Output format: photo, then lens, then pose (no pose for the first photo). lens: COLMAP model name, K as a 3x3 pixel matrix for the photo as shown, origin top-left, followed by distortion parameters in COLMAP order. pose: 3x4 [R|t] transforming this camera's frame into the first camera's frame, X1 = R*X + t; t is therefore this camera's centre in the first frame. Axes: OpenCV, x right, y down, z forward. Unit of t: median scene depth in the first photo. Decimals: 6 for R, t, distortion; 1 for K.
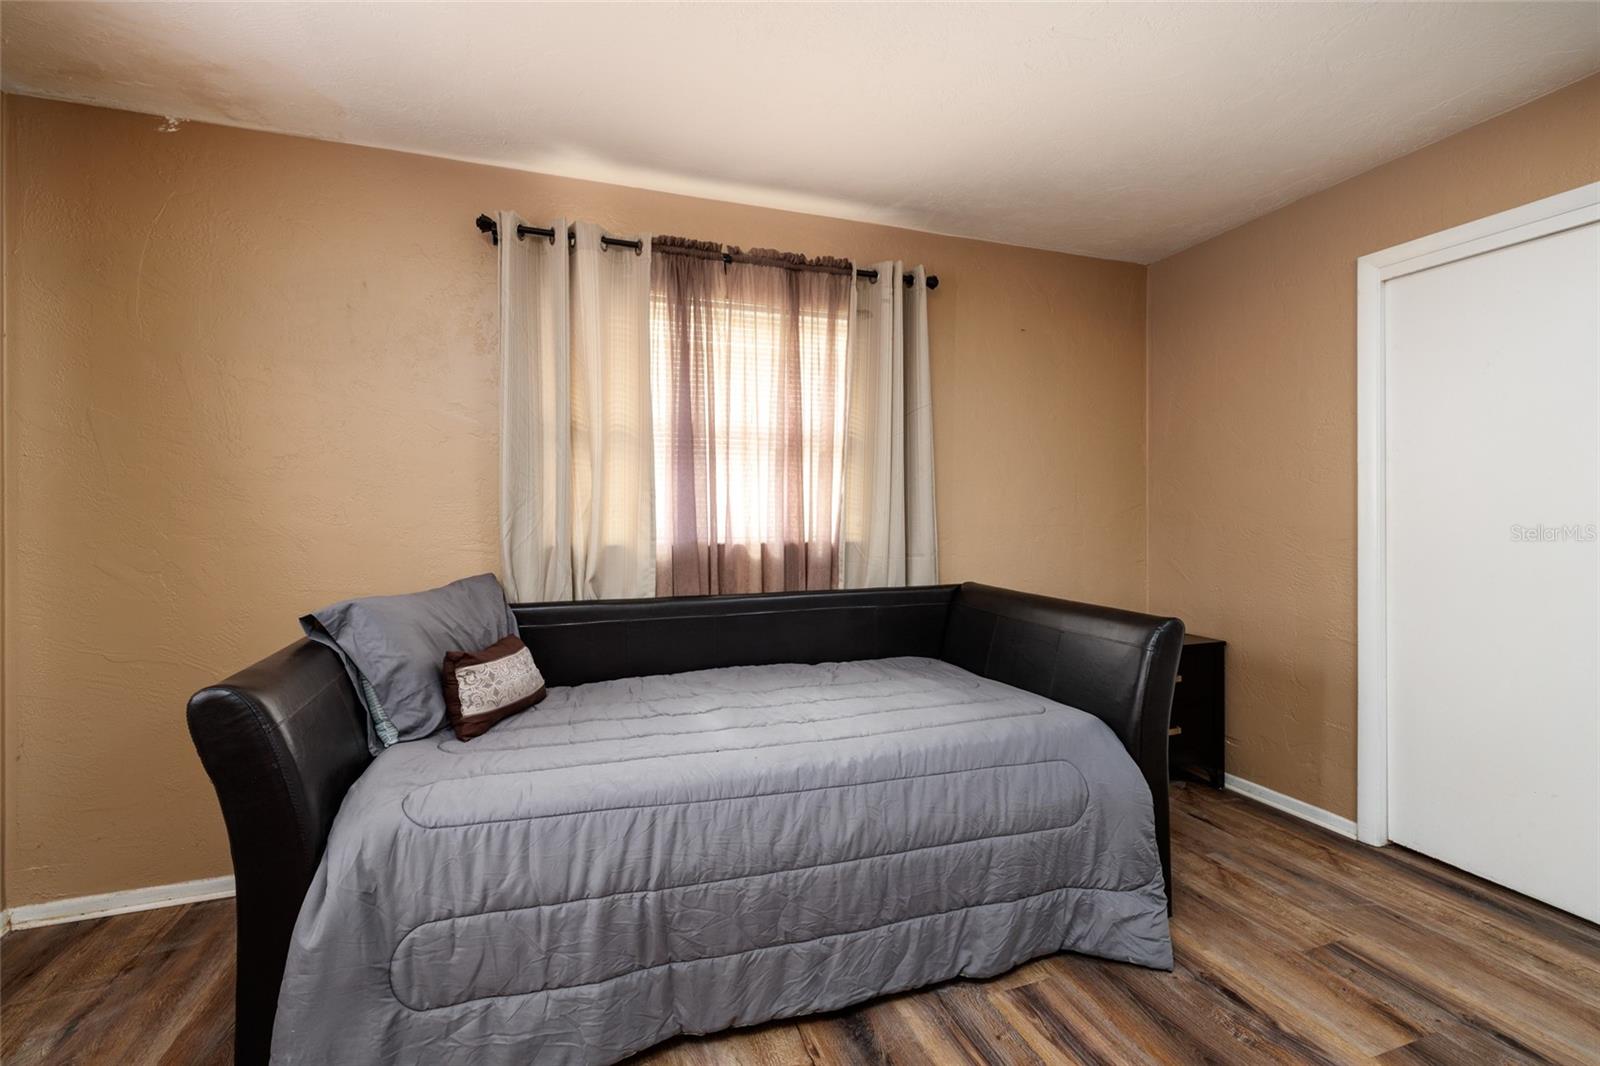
lens RADIAL K [[701.9, 0, 803.1], [0, 701.9, 509.2], [0, 0, 1]] dist [0.000915, 0.000188]
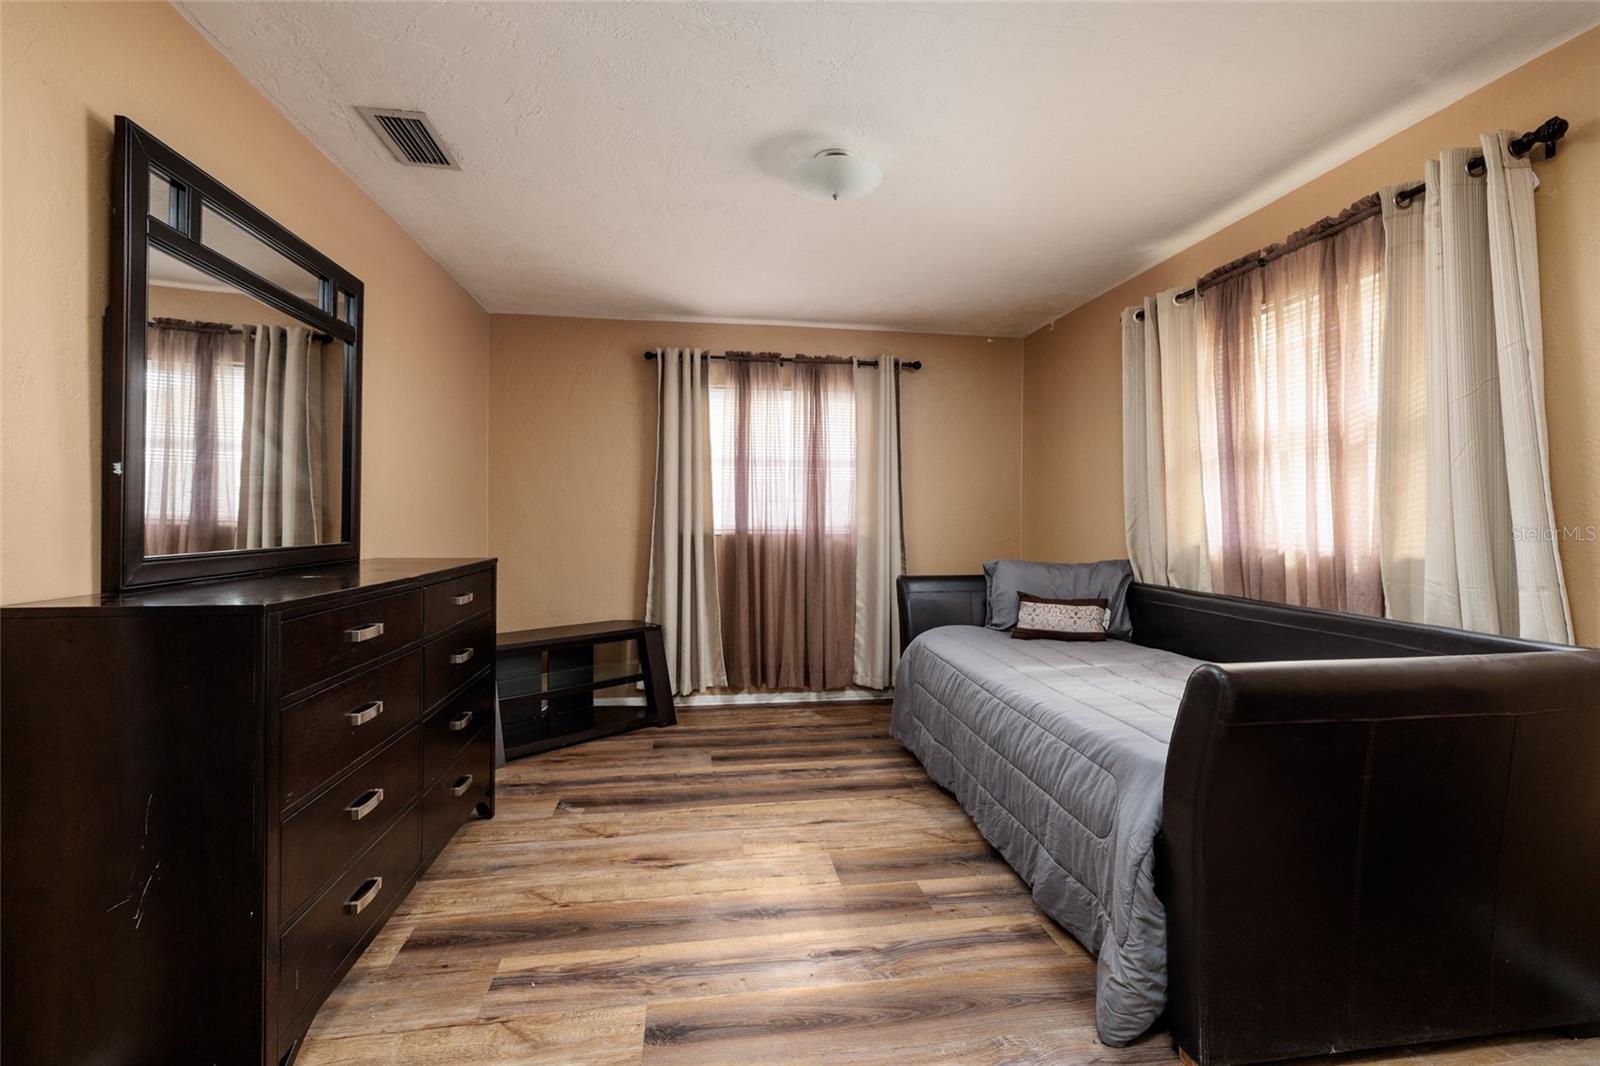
lens RADIAL K [[686.3, 0, 794.5], [0, 686.3, 534.8], [0, 0, 1]] dist [0.009219, 0.000212]
pose [[-0.212670, 0.036101, -0.976457, 1.005962], [0.013260, 0.999332, 0.034059, -0.016354], [0.977034, -0.005705, -0.213006, 0.568823]]
